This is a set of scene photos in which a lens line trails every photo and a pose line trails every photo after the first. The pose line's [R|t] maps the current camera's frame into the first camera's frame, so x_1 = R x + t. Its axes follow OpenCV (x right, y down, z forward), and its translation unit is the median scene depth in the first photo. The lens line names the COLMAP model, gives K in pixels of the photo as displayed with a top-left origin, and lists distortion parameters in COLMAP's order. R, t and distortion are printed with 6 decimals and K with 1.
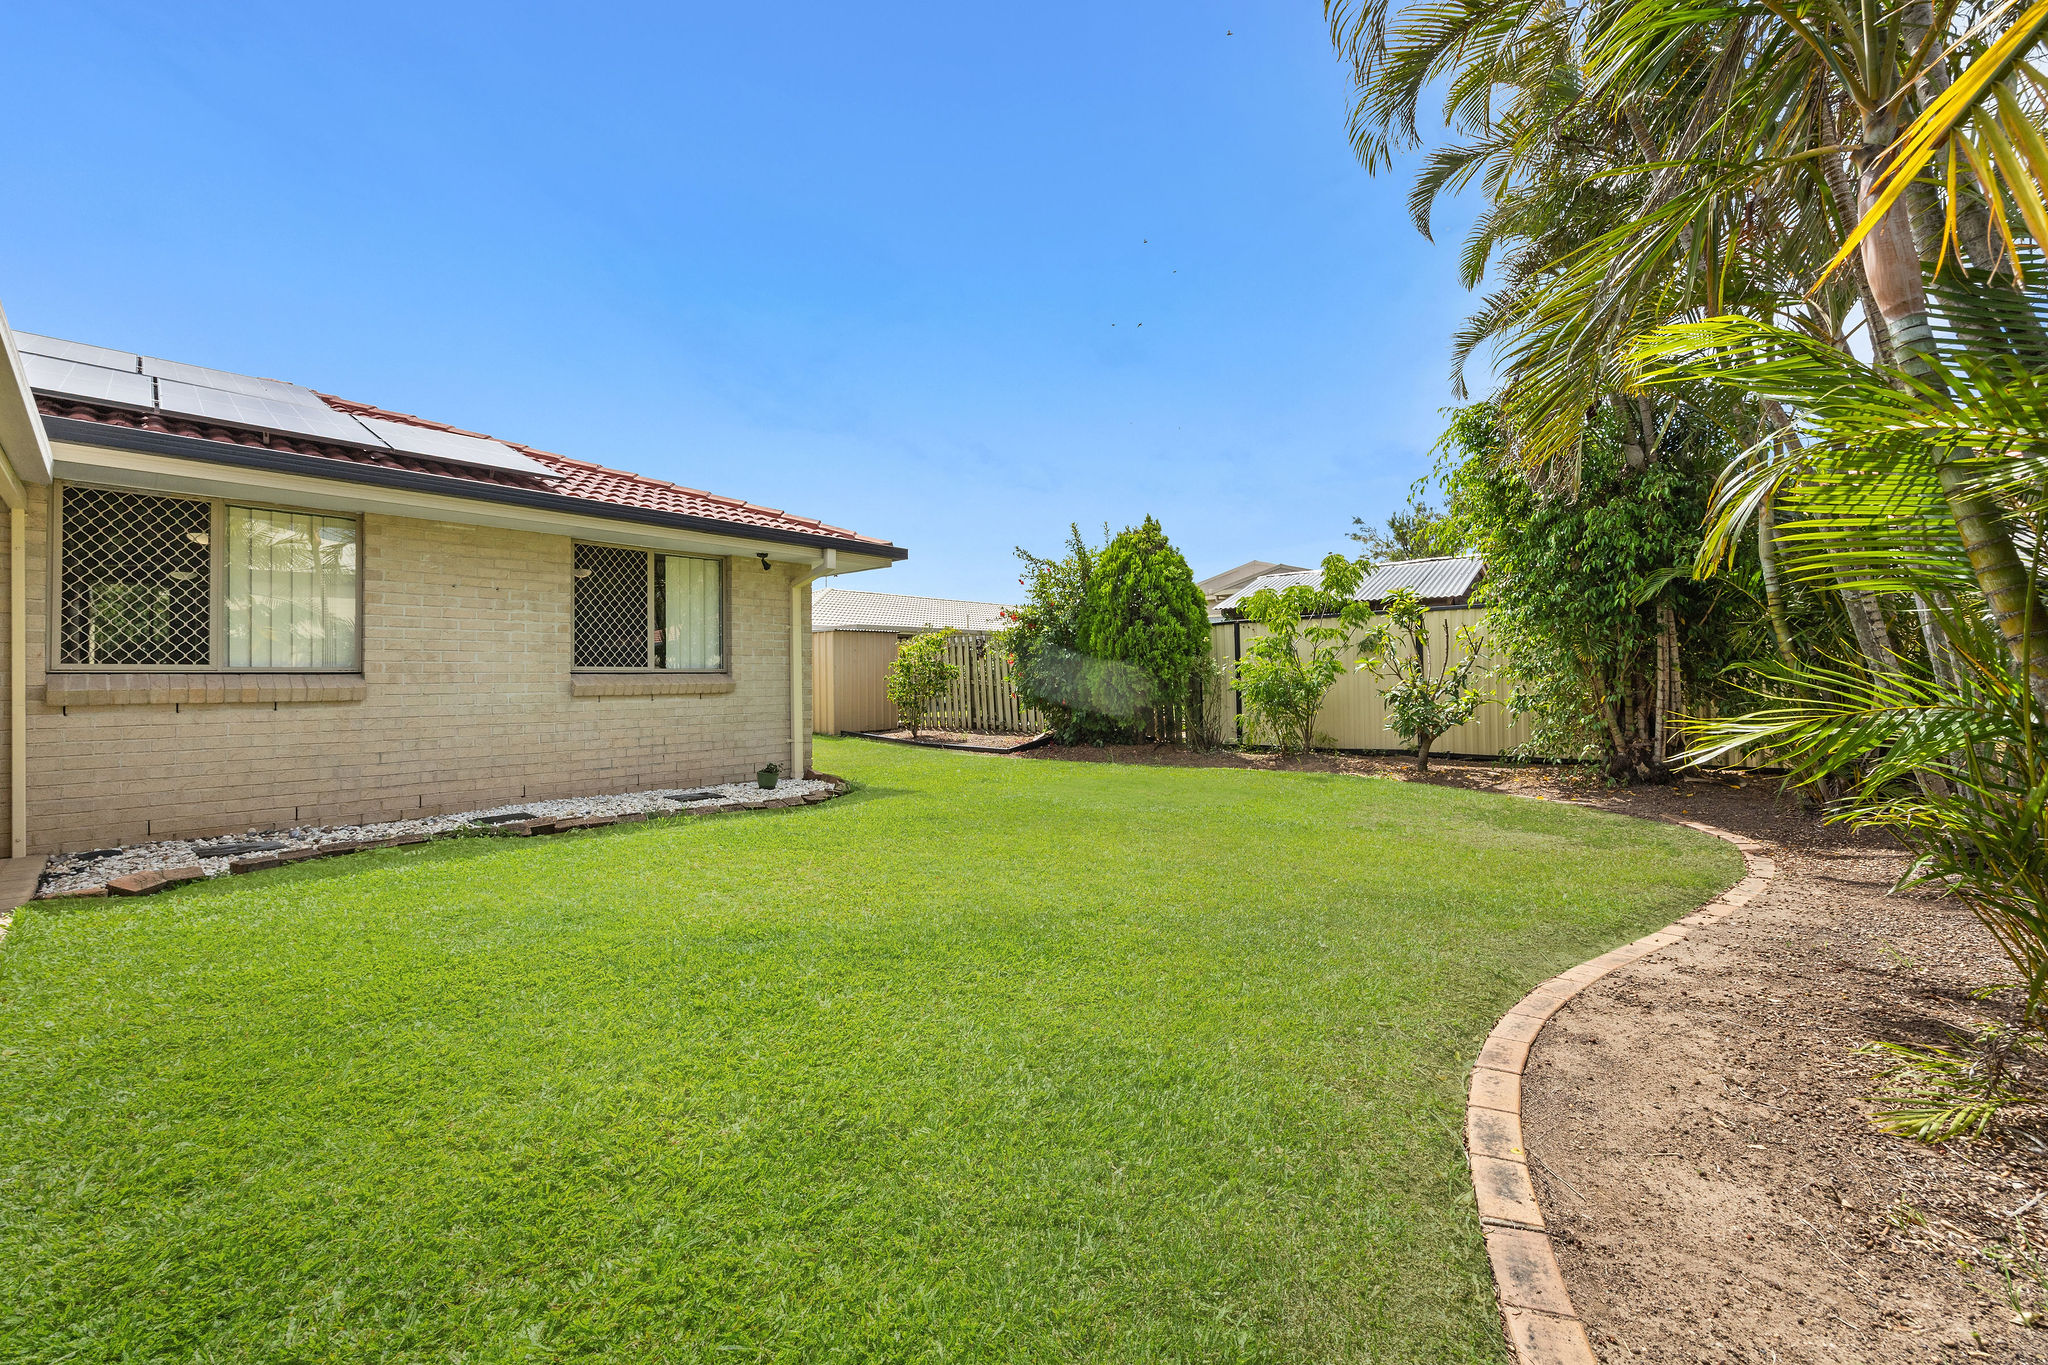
lens RADIAL K [[796.4, 0, 1023.6], [0, 796.4, 675.9], [0, 0, 1]] dist [-0.001185, -0.000611]
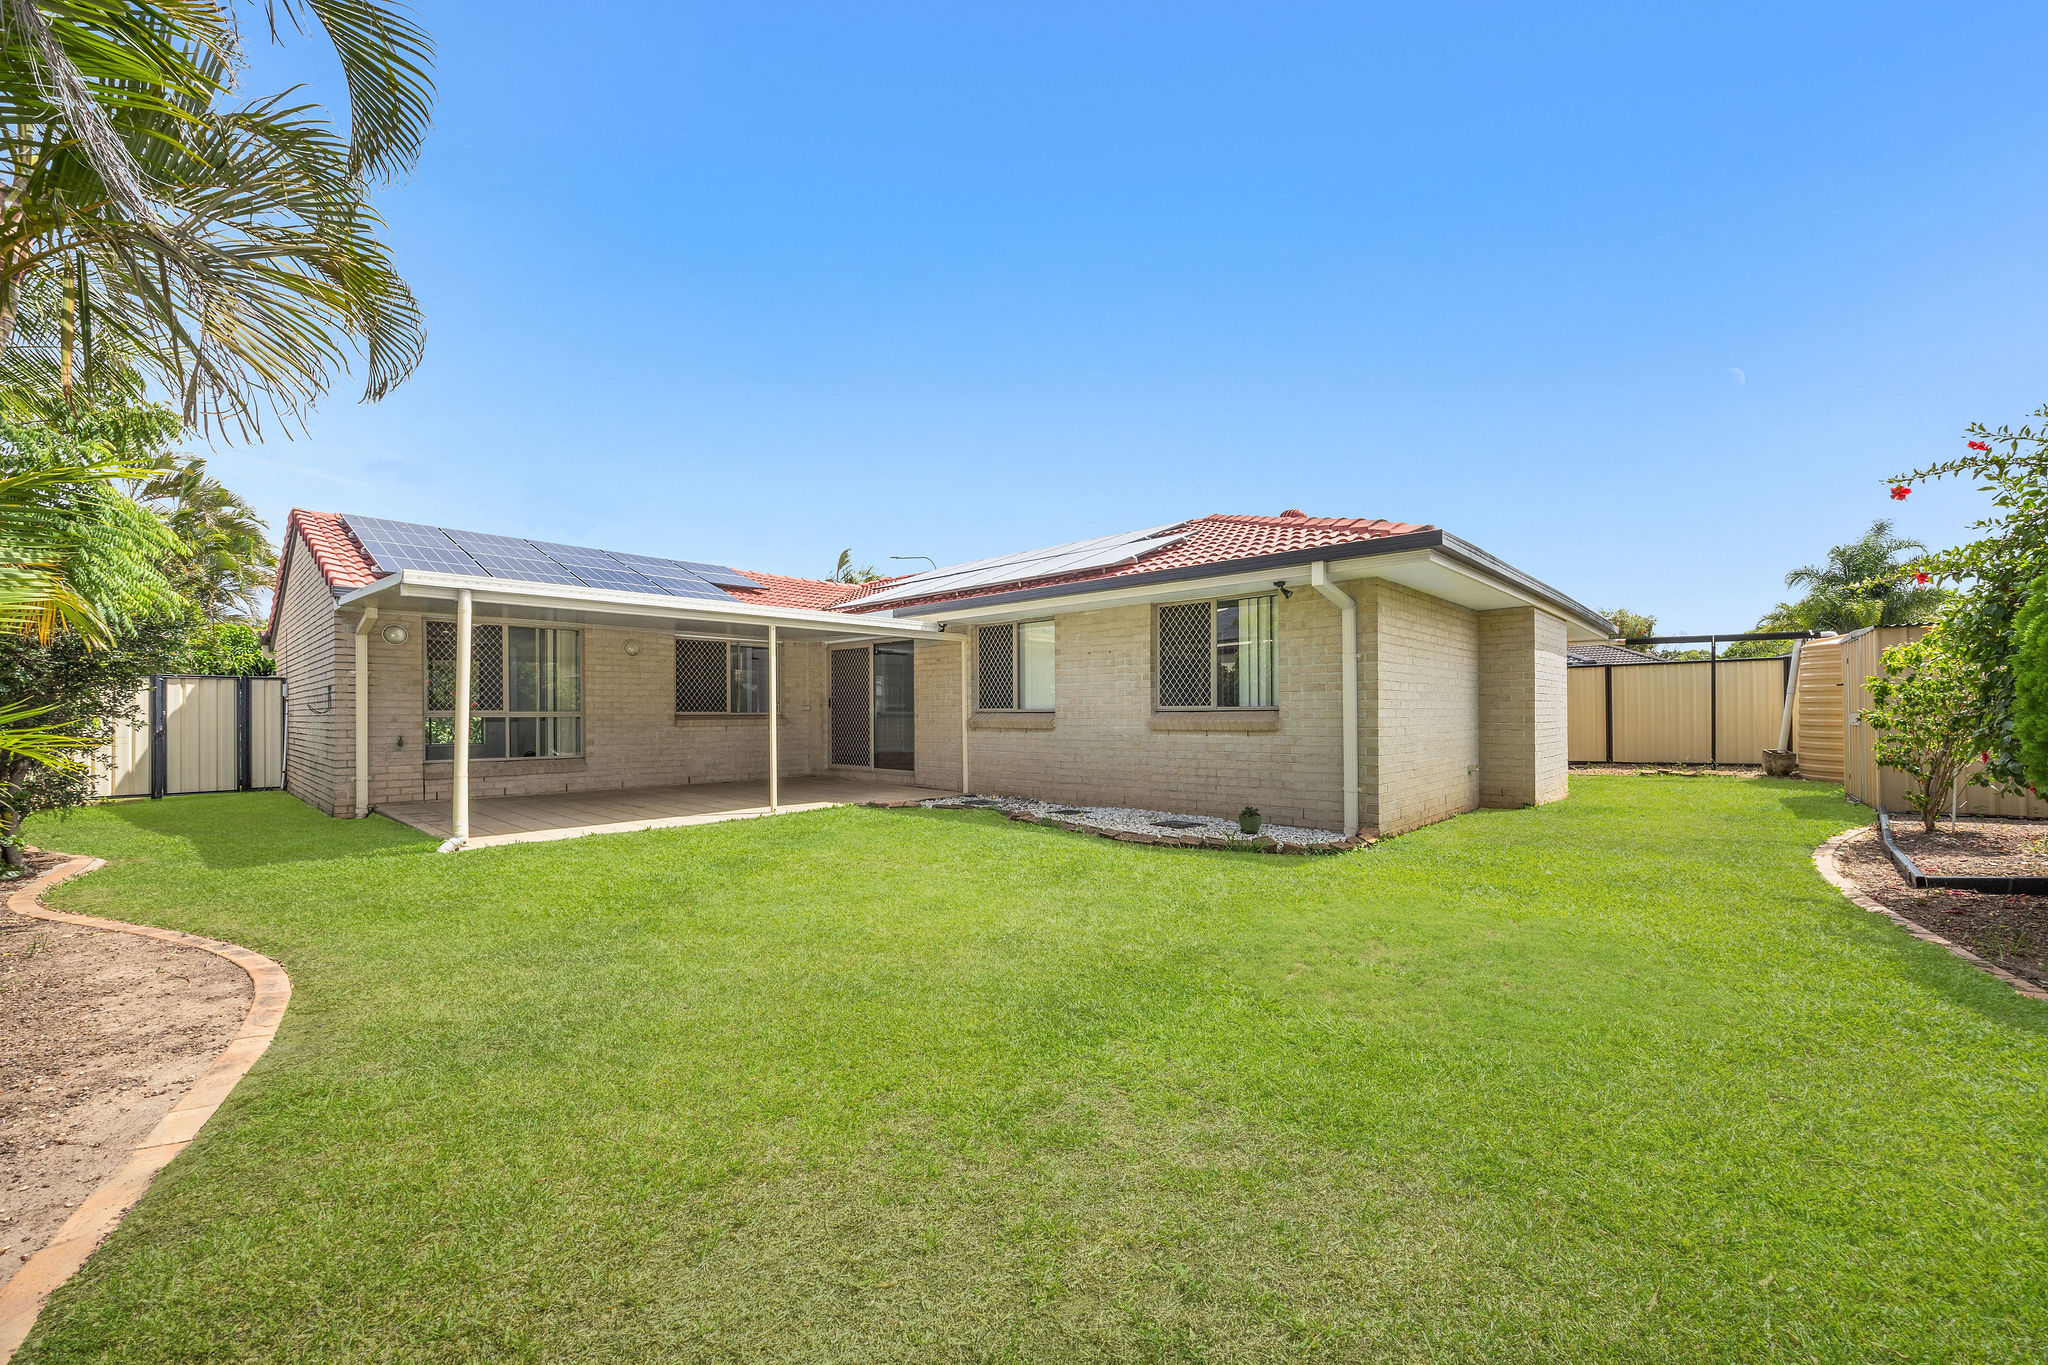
lens RADIAL K [[796.4, 0, 1025.8], [0, 796.4, 715.4], [0, 0, 1]] dist [-0.001185, -0.000611]
pose [[-0.028101, 0.005272, -0.999591, 0.663022], [0.006064, 0.999969, 0.005103, -0.004656], [0.999587, -0.005919, -0.028132, 0.795695]]
